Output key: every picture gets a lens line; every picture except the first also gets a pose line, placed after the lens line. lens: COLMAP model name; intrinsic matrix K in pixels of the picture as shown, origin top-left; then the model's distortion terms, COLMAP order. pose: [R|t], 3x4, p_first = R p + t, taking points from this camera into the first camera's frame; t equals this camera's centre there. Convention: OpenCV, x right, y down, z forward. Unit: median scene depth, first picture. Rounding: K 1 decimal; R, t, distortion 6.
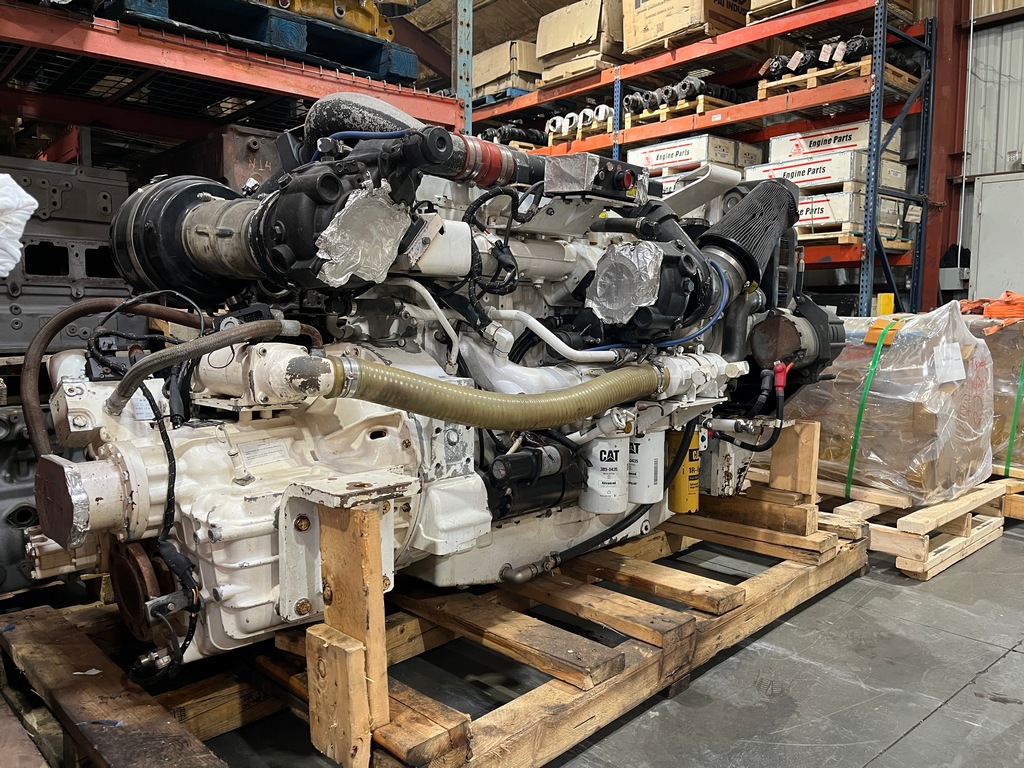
lens RADIAL K [[776.7, 0, 520.5], [0, 776.7, 375.9], [0, 0, 1]] dist [0.058631, -0.079552]
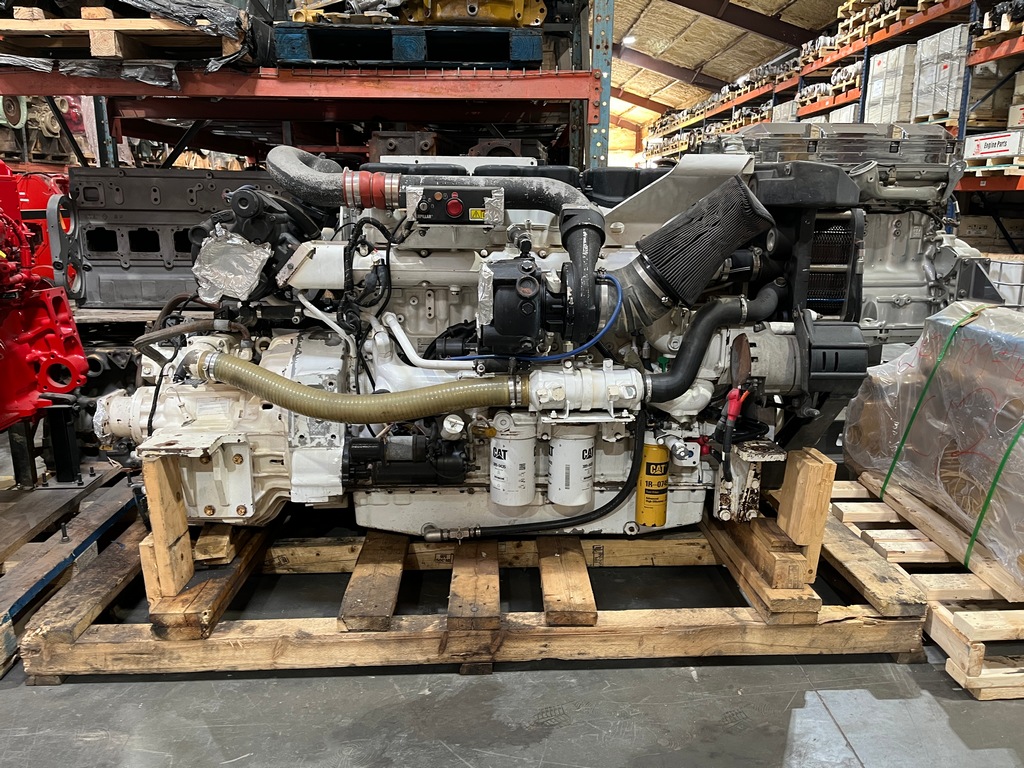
lens RADIAL K [[776.7, 0, 507.7], [0, 776.7, 392.1], [0, 0, 1]] dist [0.058631, -0.079552]
pose [[0.747176, 0.159236, -0.645269, 0.922906], [-0.061317, 0.983250, 0.171640, -0.191525], [0.661792, -0.088680, 0.744424, 0.243116]]
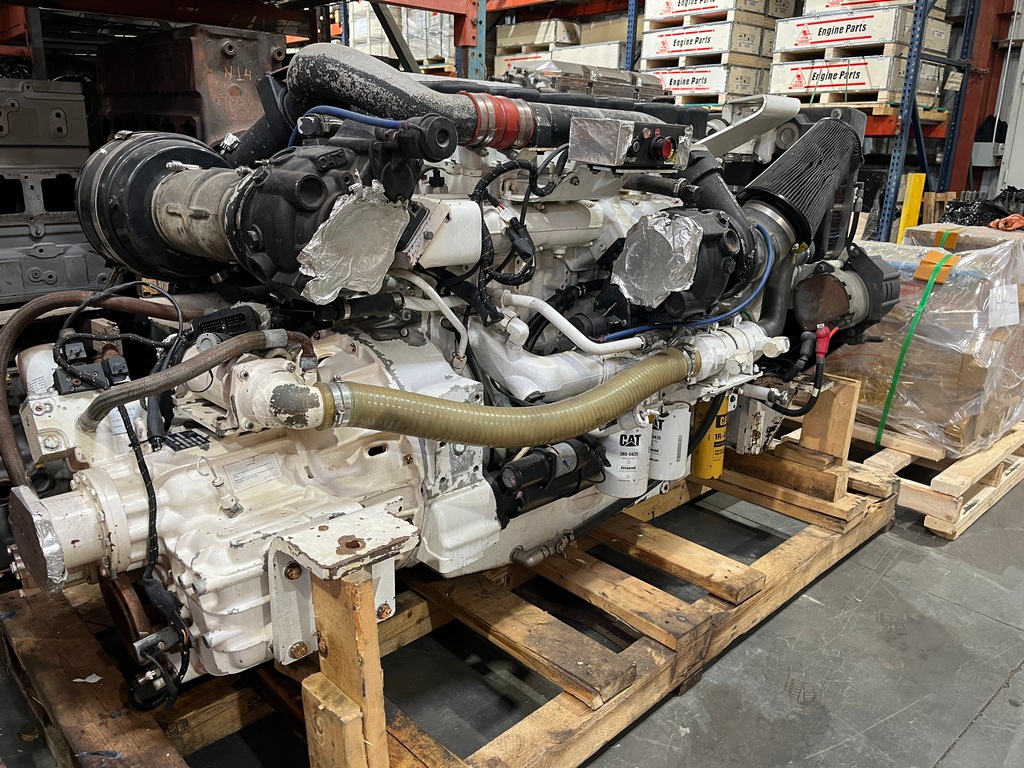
lens RADIAL K [[776.7, 0, 521.5], [0, 776.7, 375.1], [0, 0, 1]] dist [0.058631, -0.079552]
pose [[0.999383, 0.023471, -0.026136, 0.007708], [-0.017772, 0.979602, 0.200160, -0.180596], [0.030300, -0.199572, 0.979415, 0.114974]]
